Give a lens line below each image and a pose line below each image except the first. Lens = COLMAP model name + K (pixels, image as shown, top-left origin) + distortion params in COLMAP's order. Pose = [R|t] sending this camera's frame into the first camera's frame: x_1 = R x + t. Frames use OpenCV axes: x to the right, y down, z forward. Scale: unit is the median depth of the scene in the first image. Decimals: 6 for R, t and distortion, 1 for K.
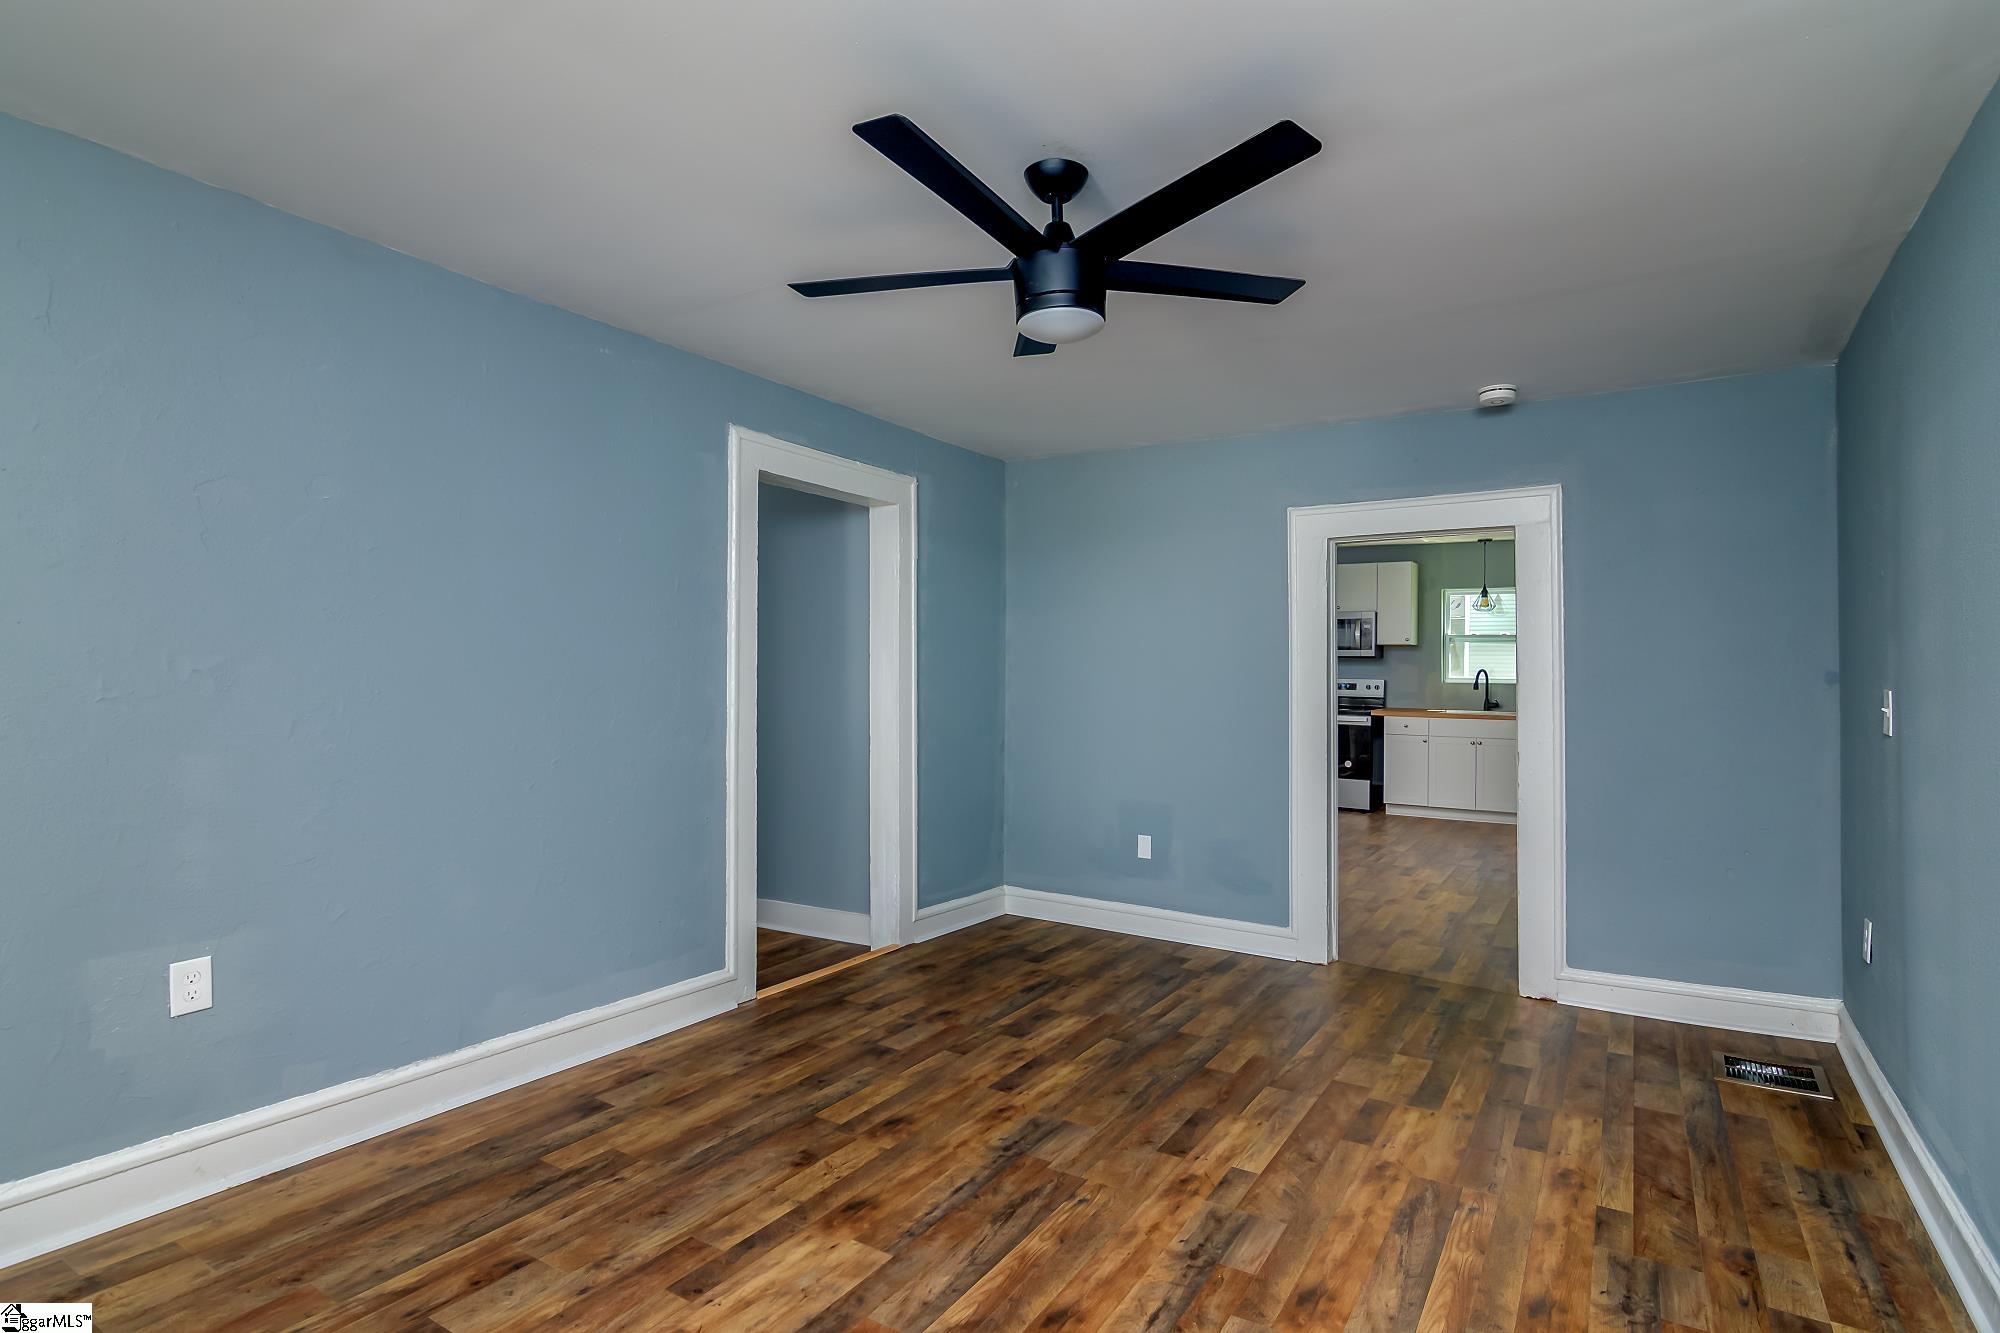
lens RADIAL K [[1005.1, 0, 994.4], [0, 1005.1, 657.1], [0, 0, 1]] dist [-0.011745, 0.006026]
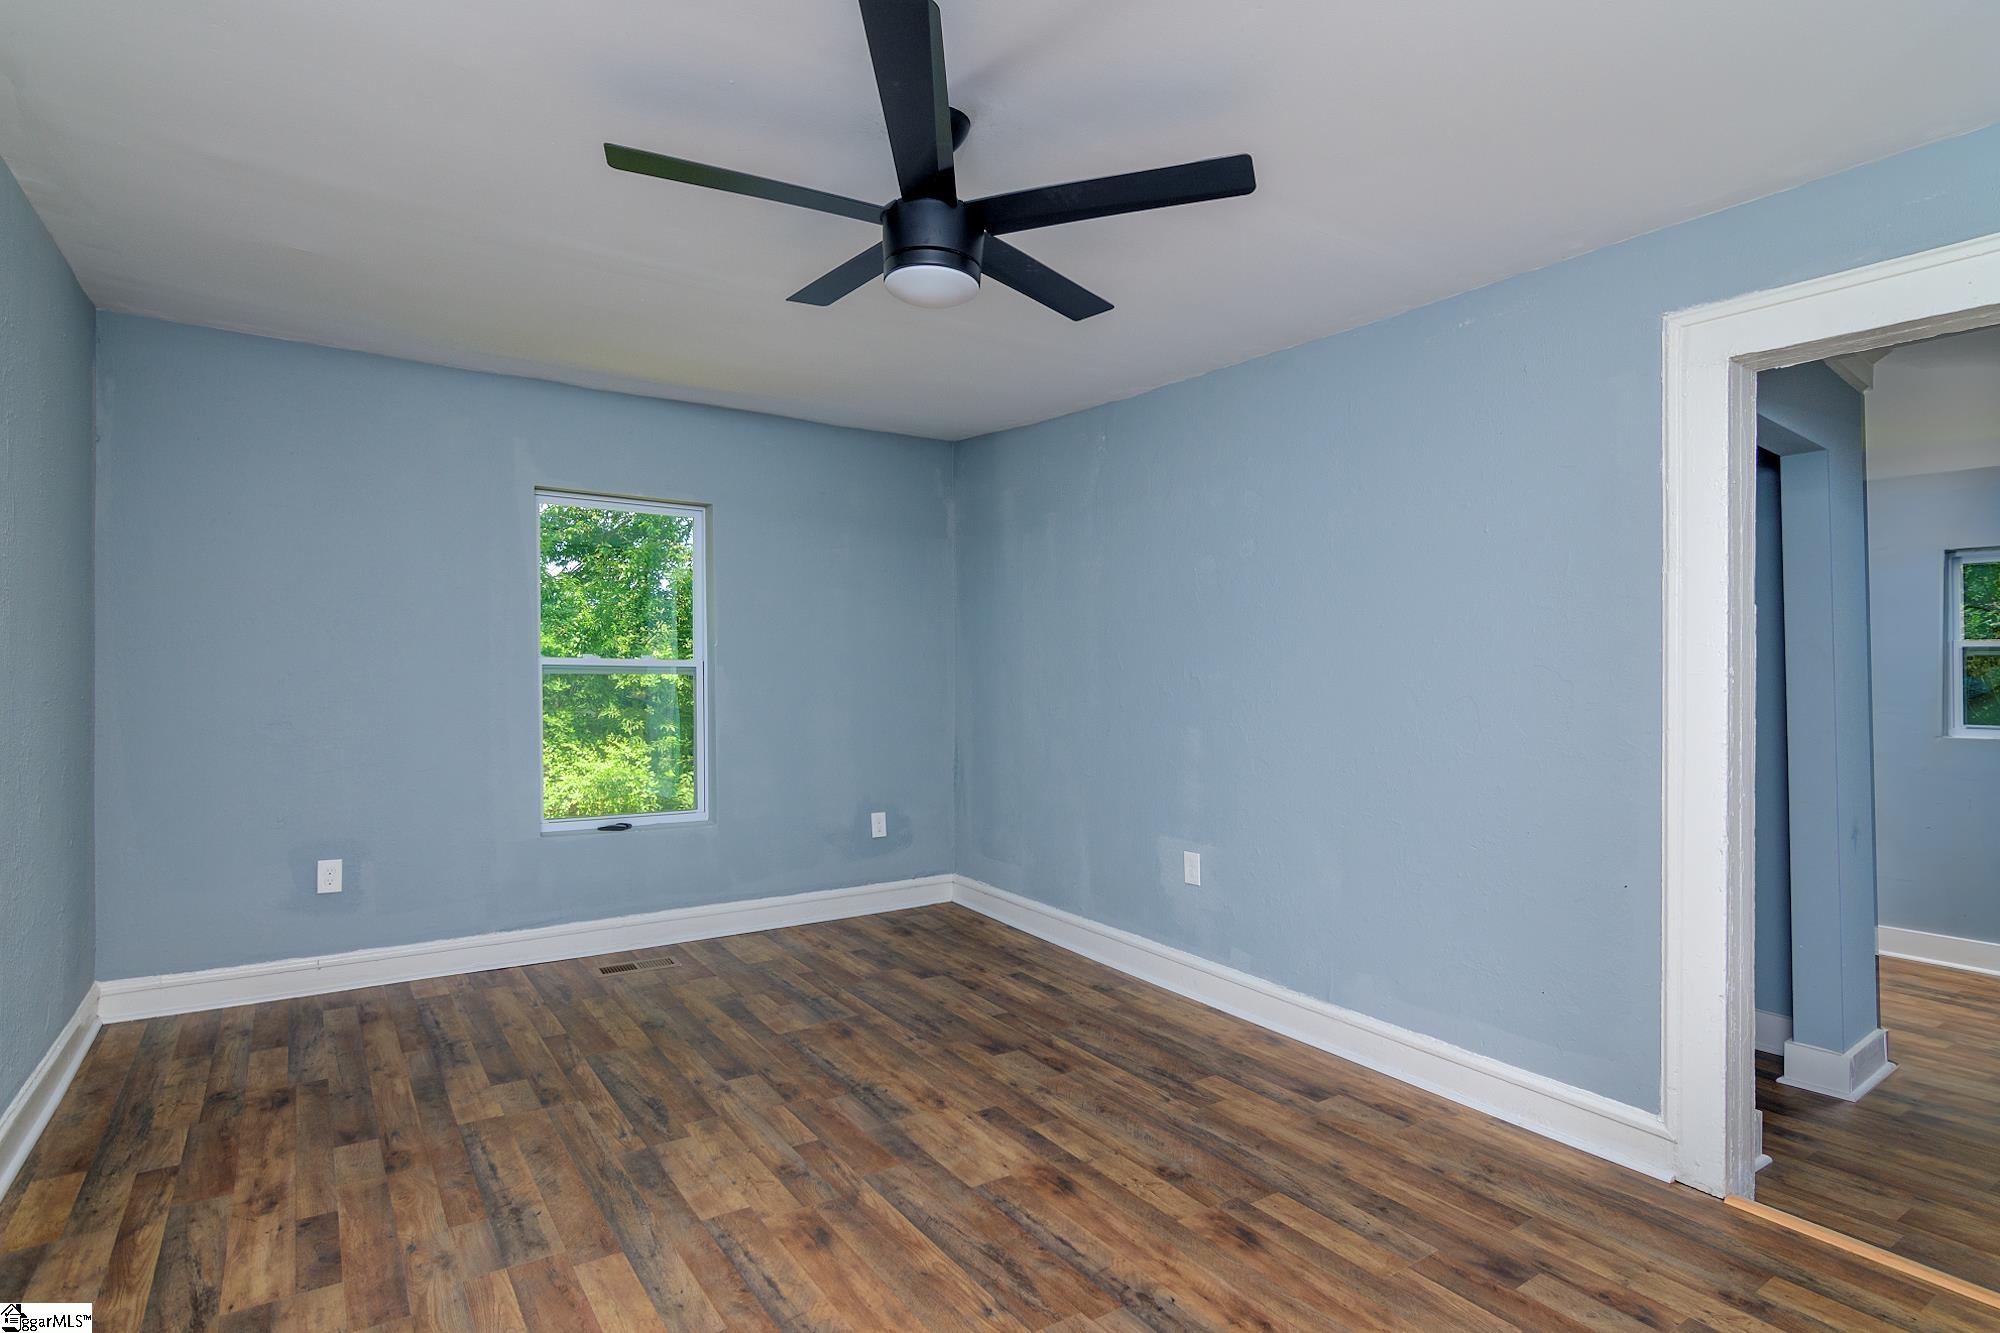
lens RADIAL K [[1005.1, 0, 1001.7], [0, 1005.1, 681.2], [0, 0, 1]] dist [-0.011745, 0.006026]
pose [[-0.381575, -0.006678, -0.924314, 0.799450], [-0.004868, 0.999975, -0.005215, 0.025505], [0.924325, 0.002510, -0.381598, 1.245161]]
